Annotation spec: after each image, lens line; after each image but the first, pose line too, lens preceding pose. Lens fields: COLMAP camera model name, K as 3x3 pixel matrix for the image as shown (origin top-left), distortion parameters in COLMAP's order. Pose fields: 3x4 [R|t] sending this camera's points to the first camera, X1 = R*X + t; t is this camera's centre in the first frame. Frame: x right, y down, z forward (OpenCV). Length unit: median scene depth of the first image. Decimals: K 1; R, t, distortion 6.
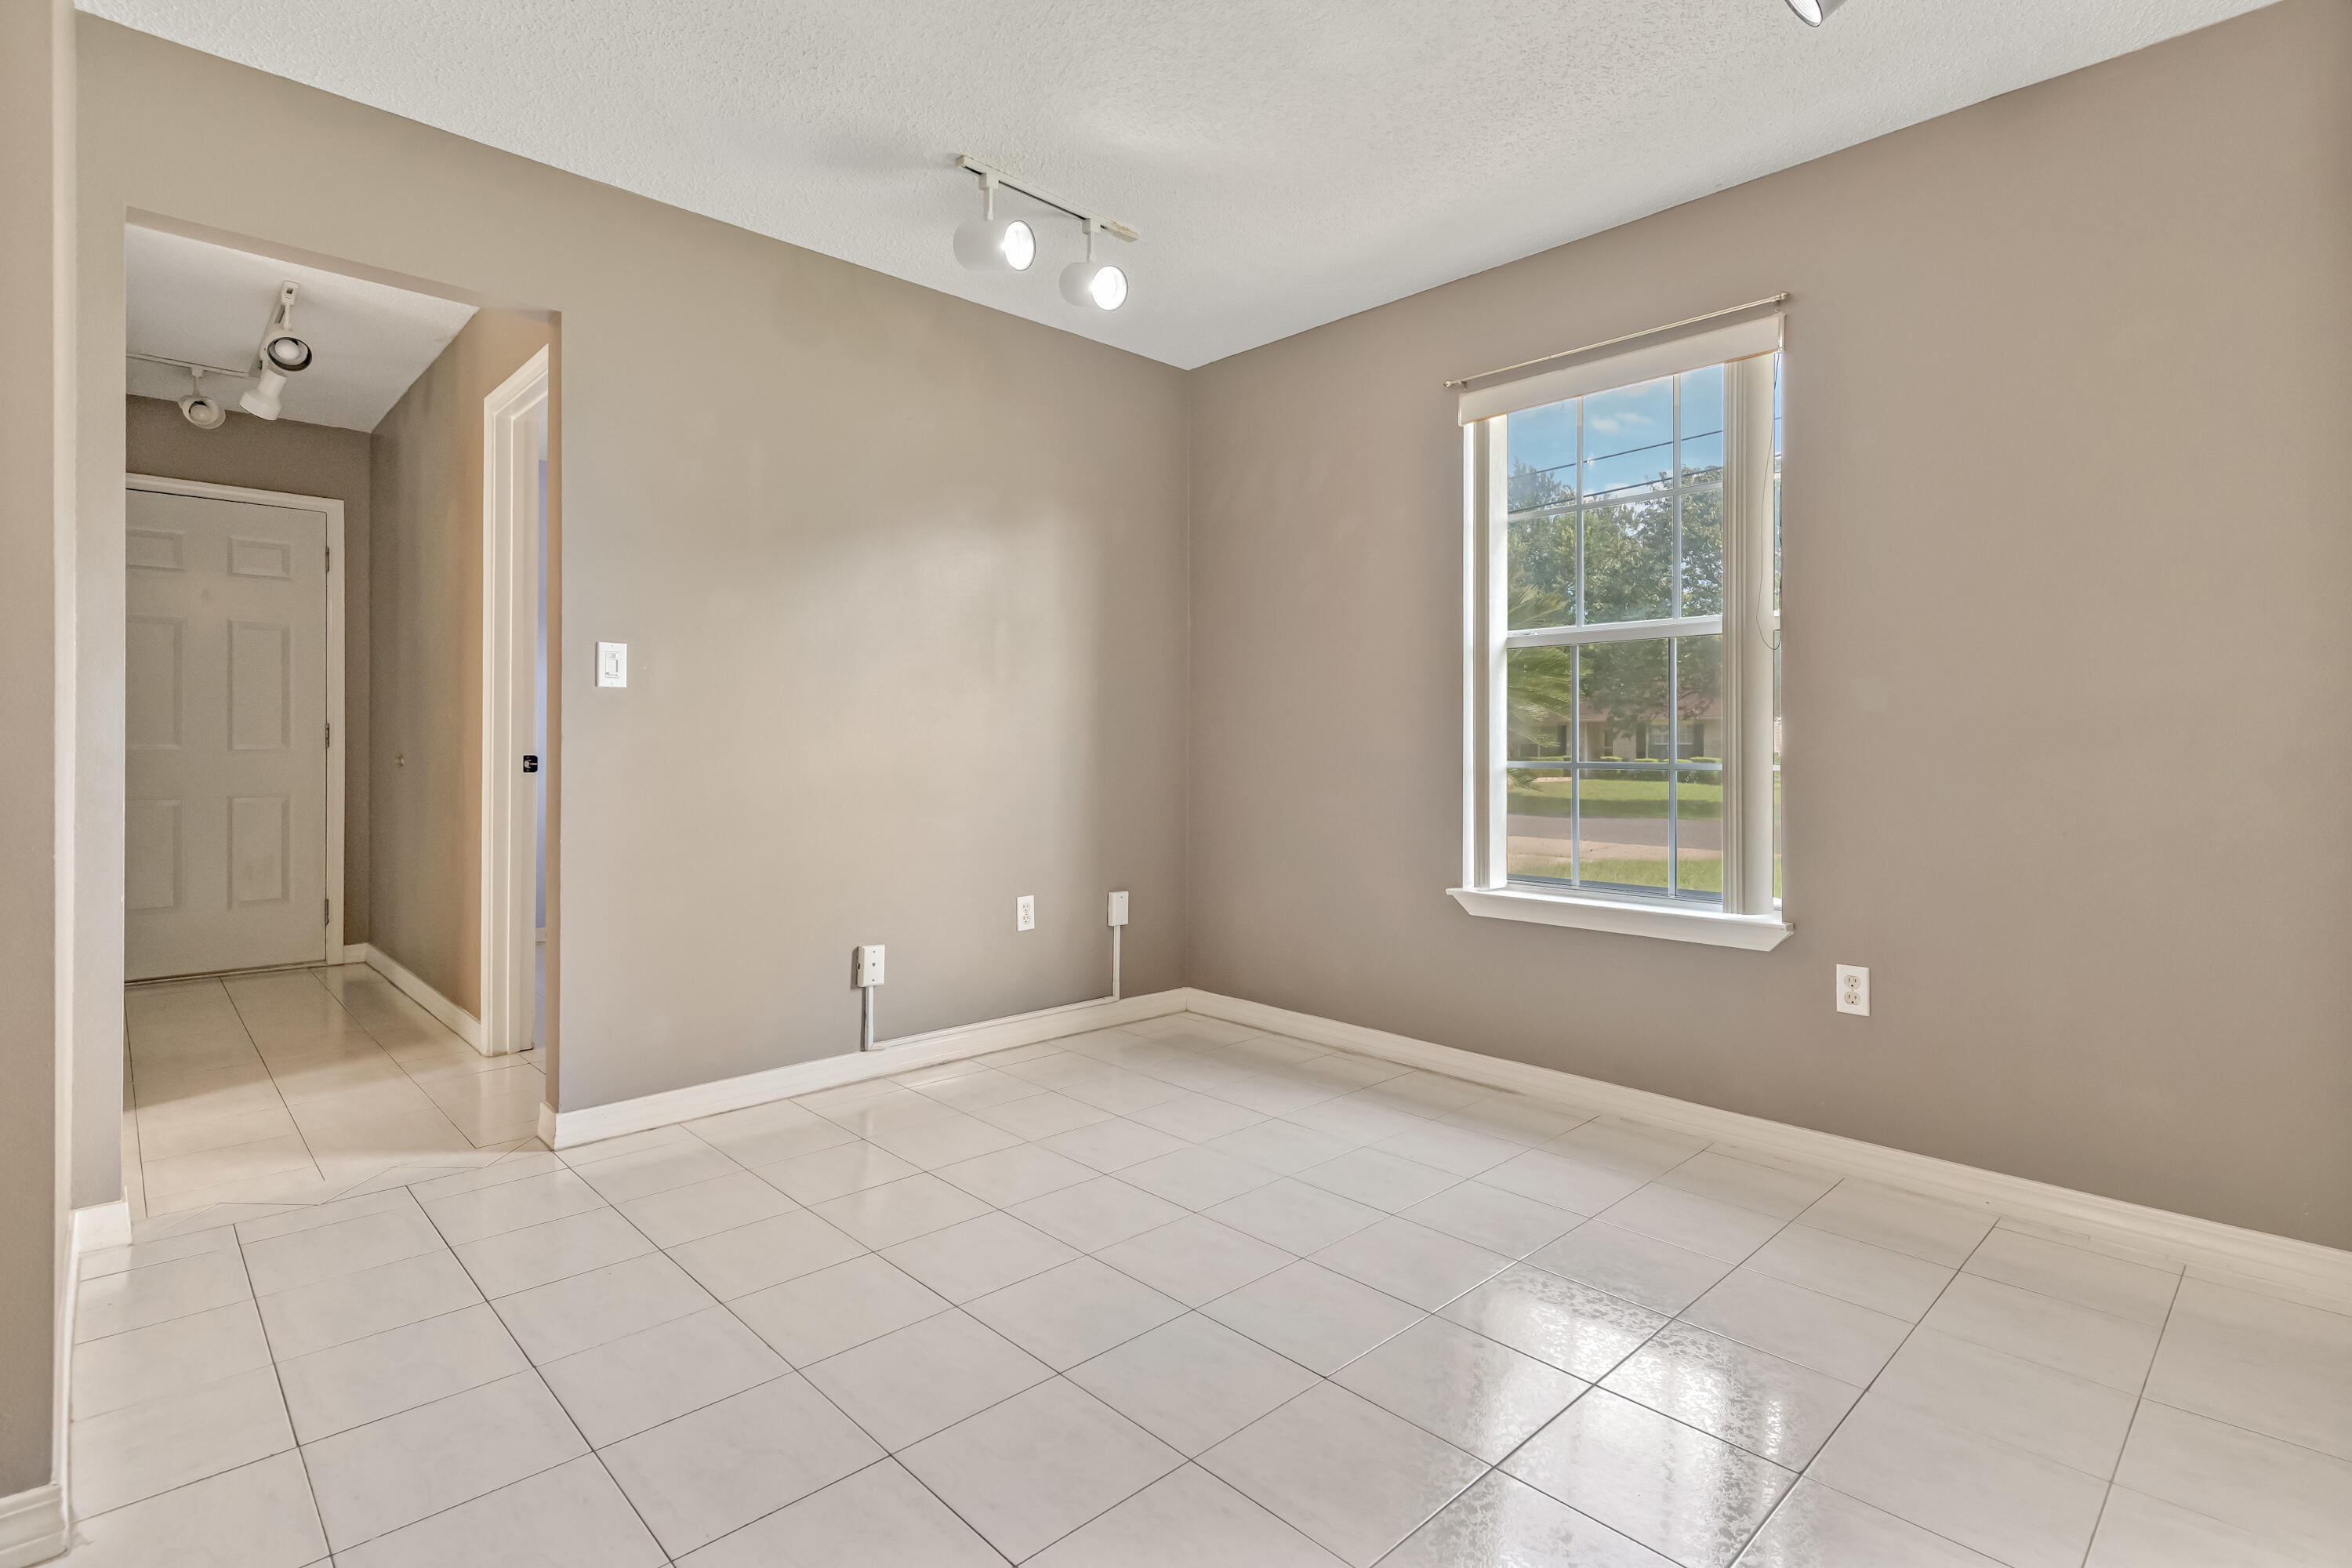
lens RADIAL K [[1139.6, 0, 1176.8], [0, 1139.6, 739.9], [0, 0, 1]] dist [0.000186, 0.000343]
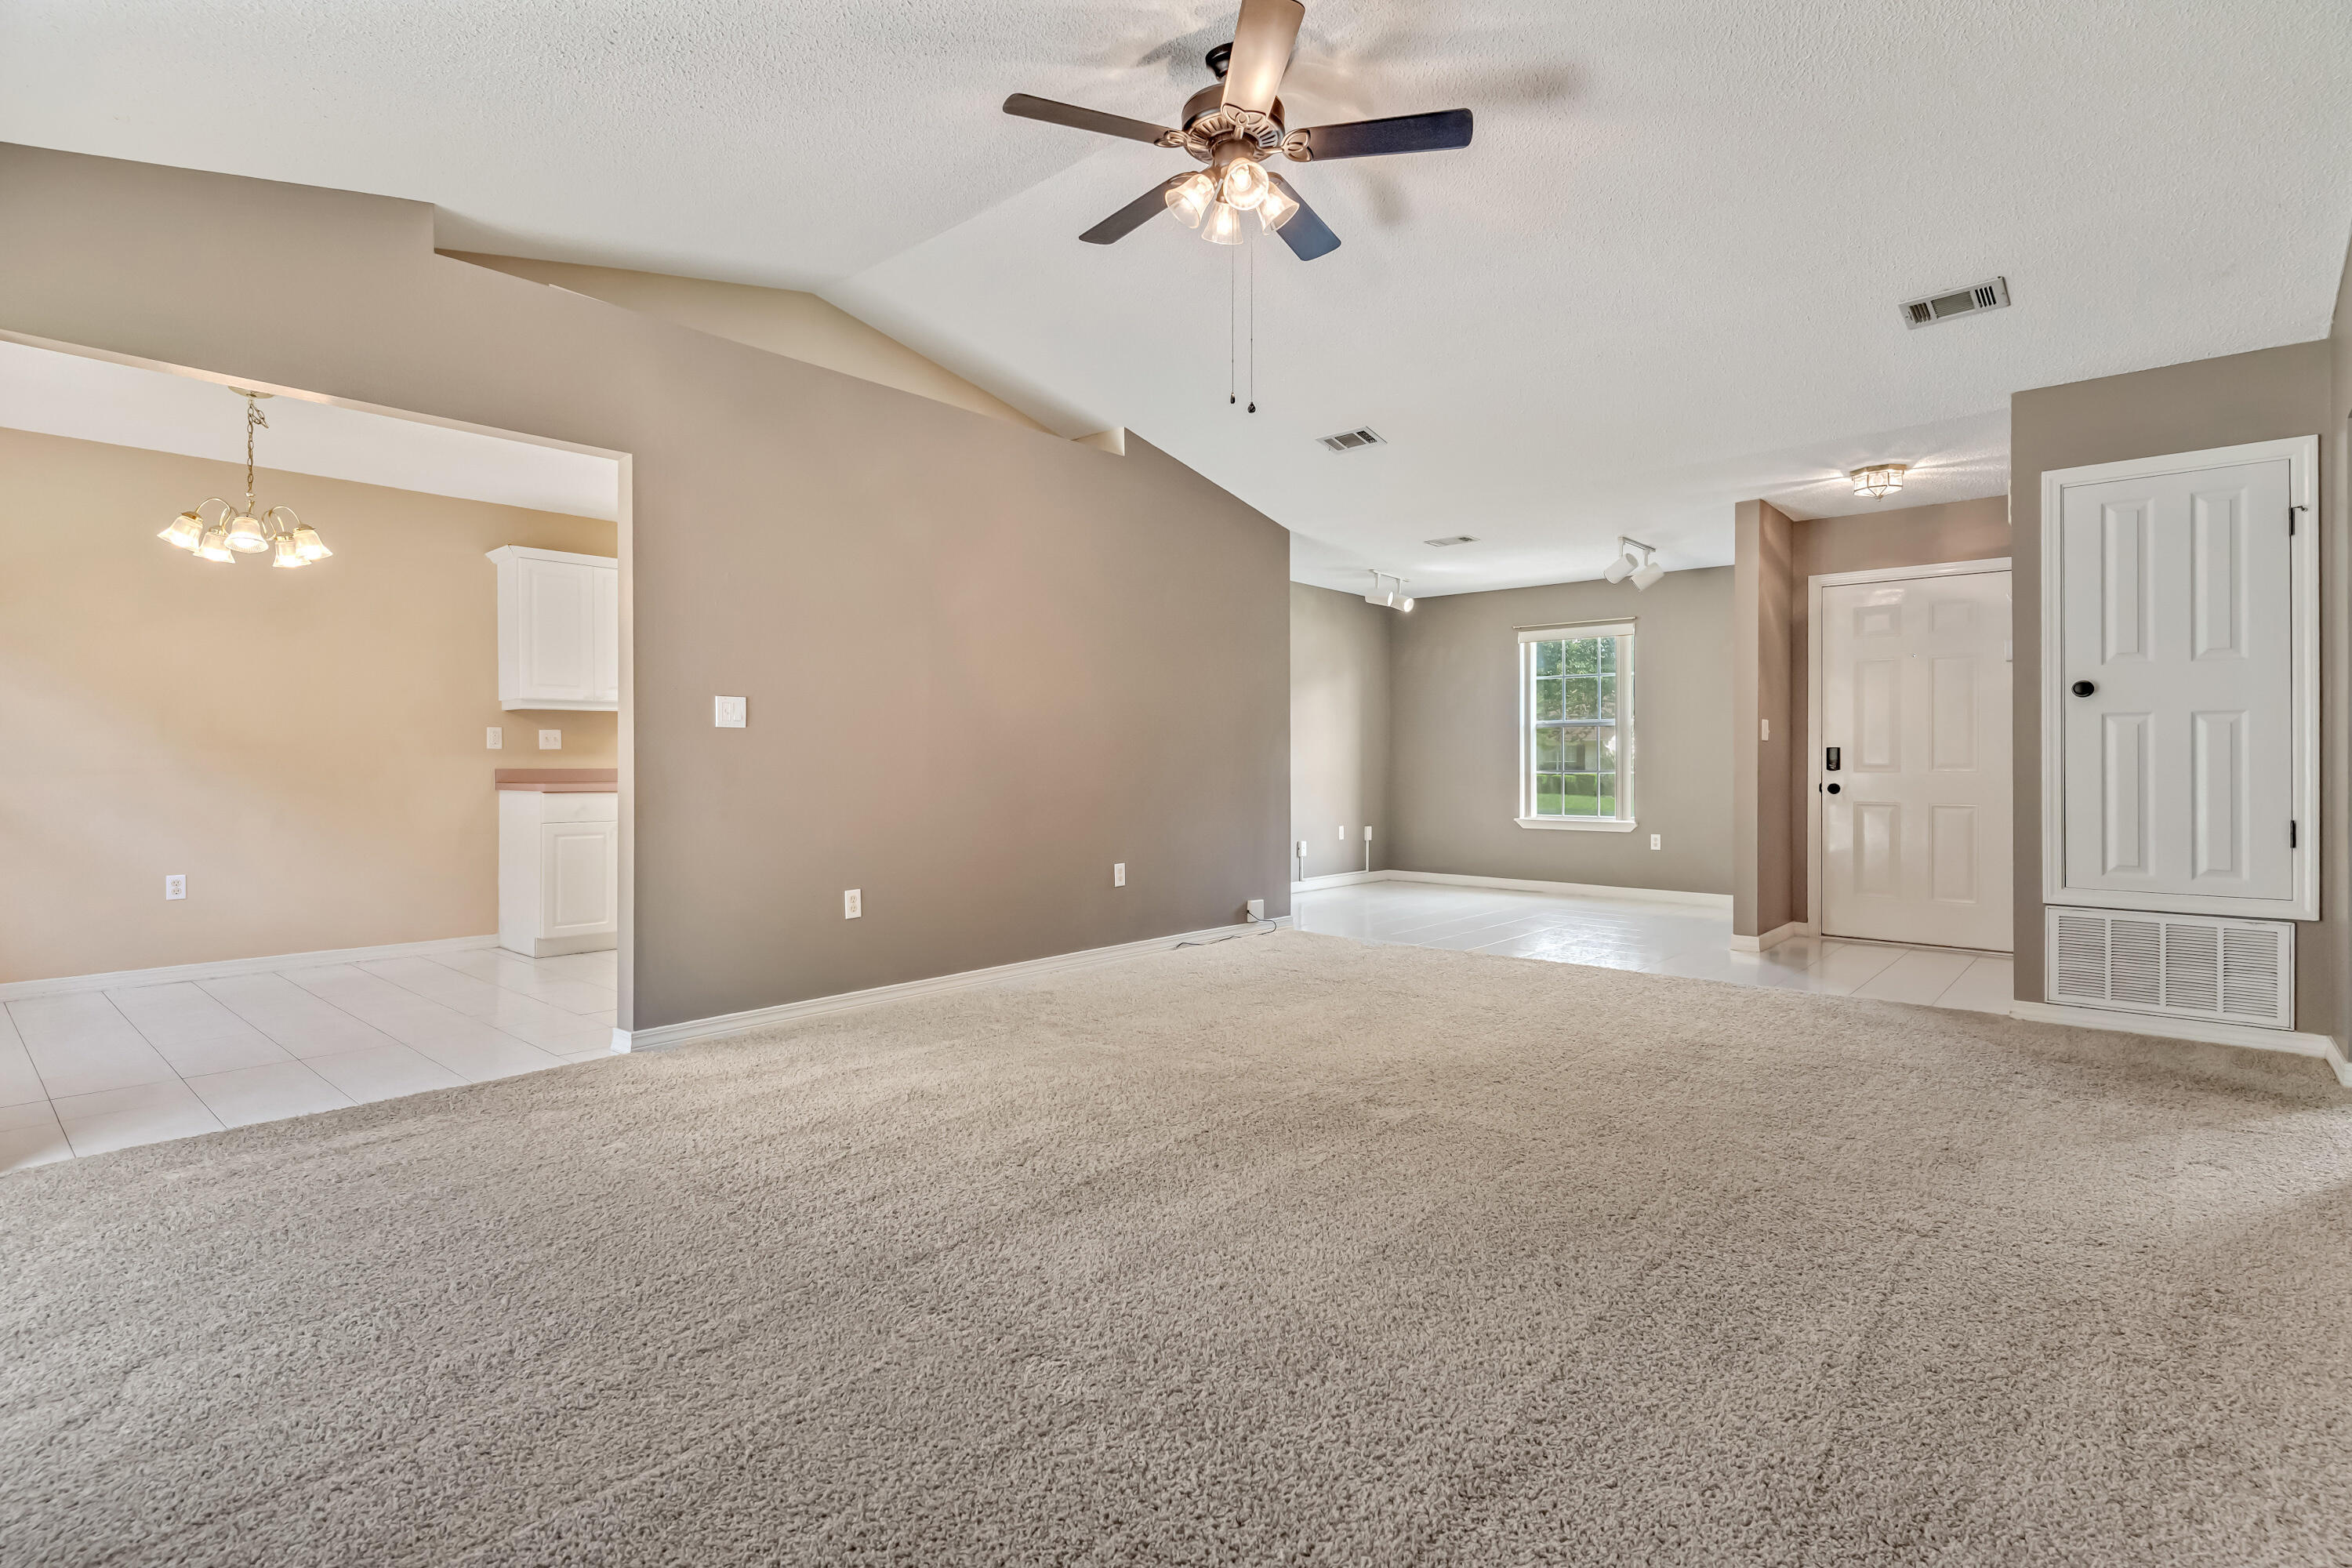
lens RADIAL K [[1132.3, 0, 1178.5], [0, 1132.3, 757.5], [0, 0, 1]] dist [0.003468, 0.000901]
pose [[0.995992, -0.003115, 0.089384, -0.782447], [0.003270, 0.999993, -0.001588, -0.009075], [-0.089379, 0.001874, 0.995996, -1.567384]]
